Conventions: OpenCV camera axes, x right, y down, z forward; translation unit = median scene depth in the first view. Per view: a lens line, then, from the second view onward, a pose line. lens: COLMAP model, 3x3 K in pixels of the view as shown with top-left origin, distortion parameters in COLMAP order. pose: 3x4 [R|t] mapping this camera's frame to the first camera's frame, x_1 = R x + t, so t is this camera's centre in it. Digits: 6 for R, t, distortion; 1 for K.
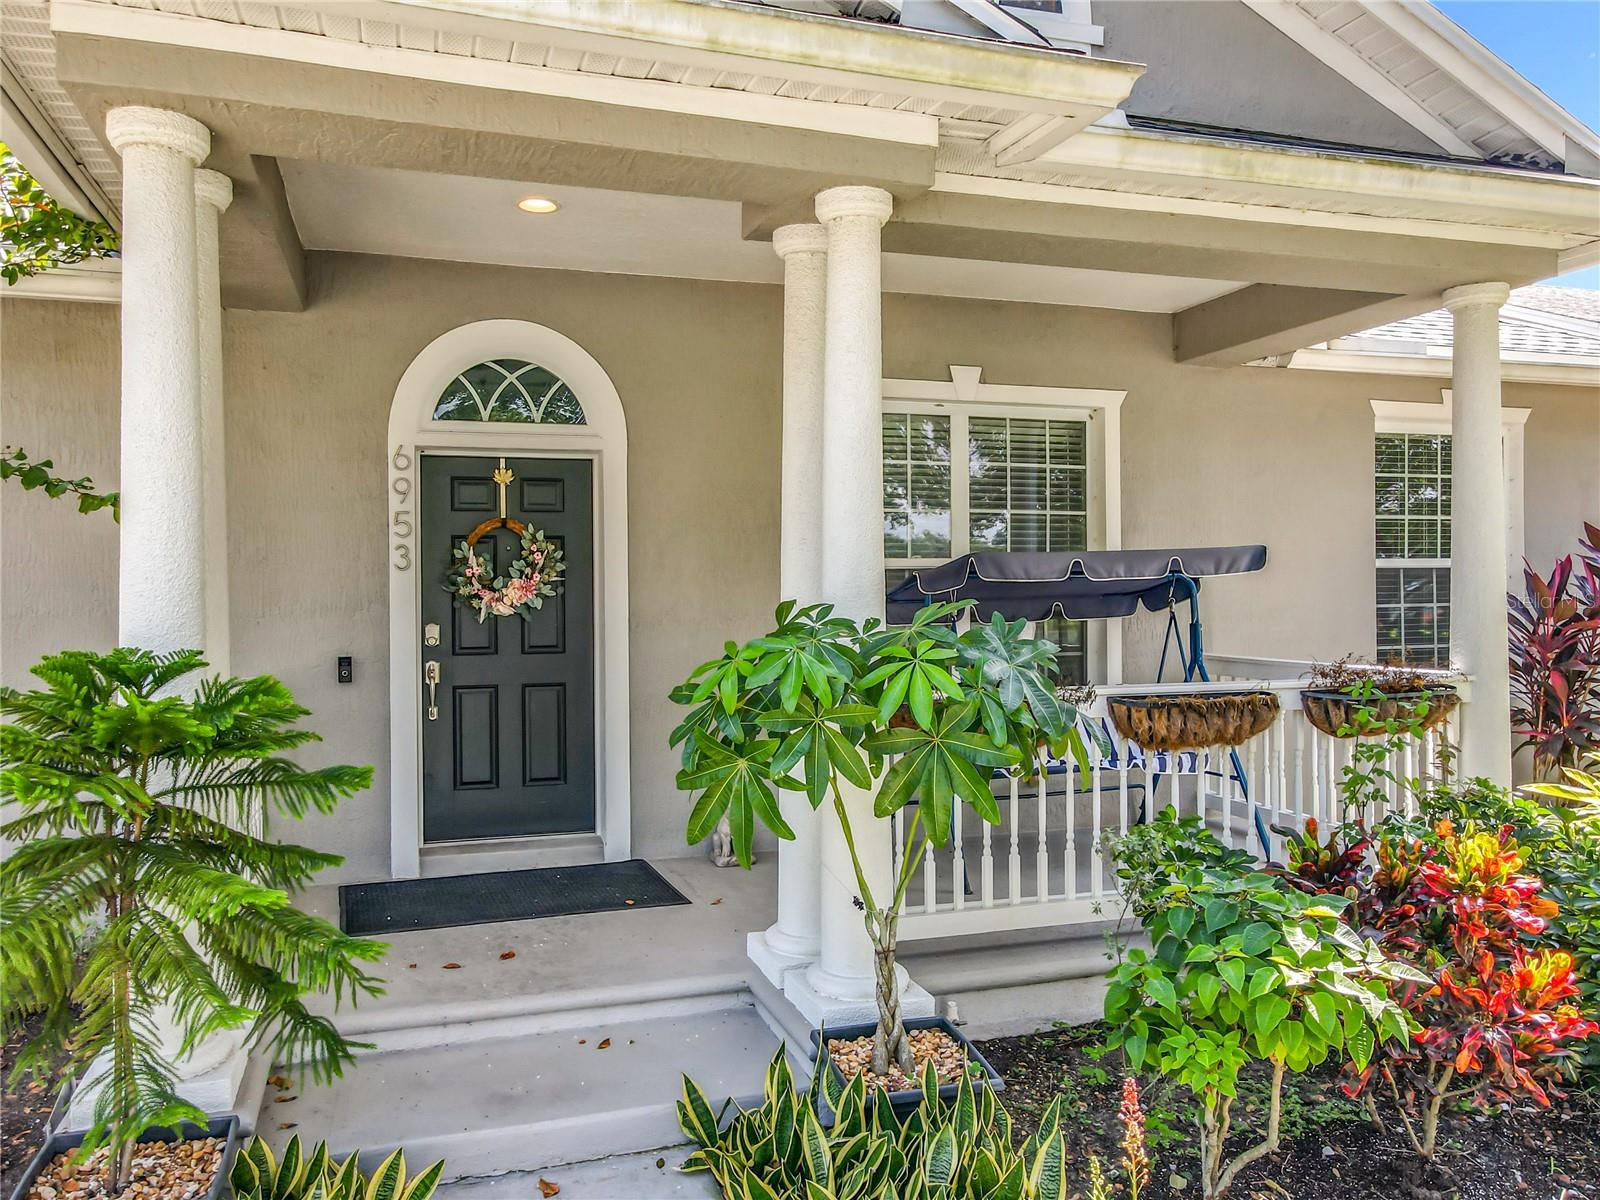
lens RADIAL K [[1138.9, 0, 799.6], [0, 1138.9, 604.1], [0, 0, 1]] dist [0.038672, -0.003575]
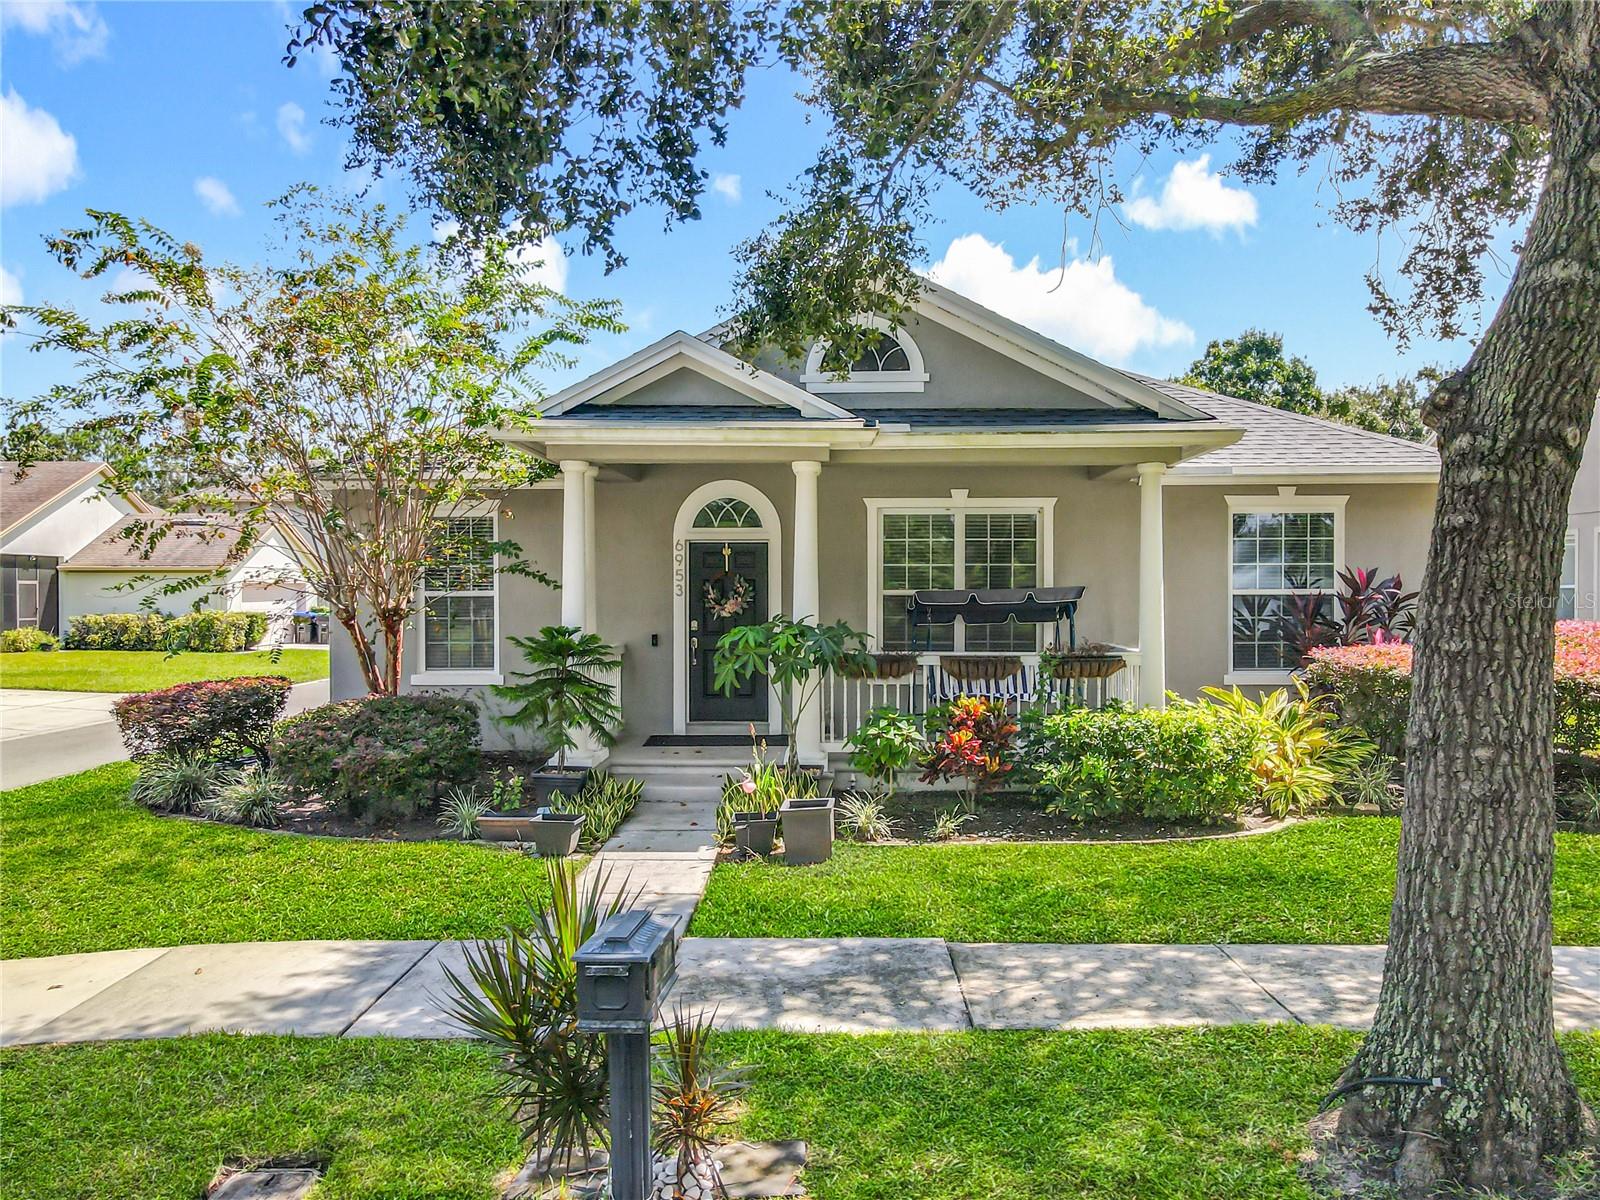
lens RADIAL K [[1138.9, 0, 790.6], [0, 1138.9, 595.2], [0, 0, 1]] dist [0.038672, -0.003575]
pose [[0.934644, 0.011877, -0.355387, 0.613722], [-0.012878, 0.999917, -0.000453, -0.031522], [0.355352, 0.005000, 0.934719, -0.949226]]
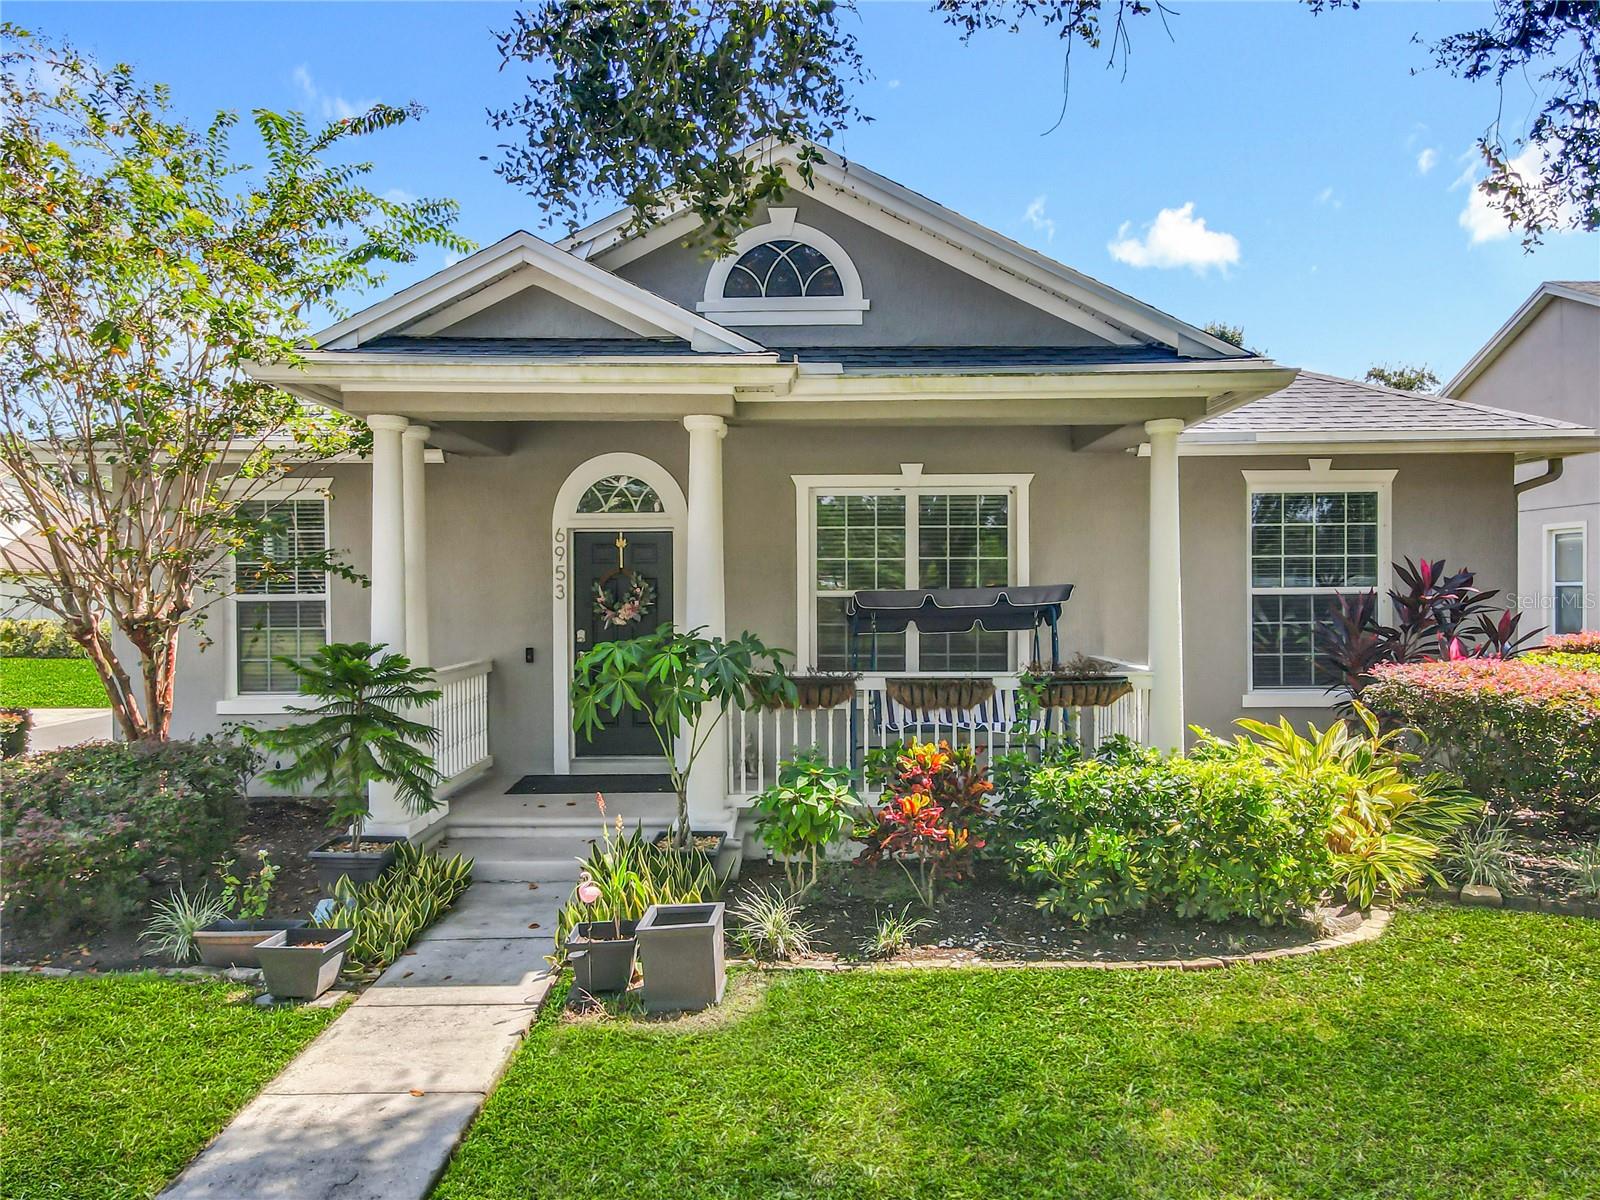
lens RADIAL K [[1138.9, 0, 790.4], [0, 1138.9, 605.0], [0, 0, 1]] dist [0.038672, -0.003575]
pose [[0.947601, 0.009605, -0.319312, 0.524195], [-0.007989, 0.999948, 0.006371, -0.033239], [0.319356, -0.003486, 0.947628, -0.523850]]
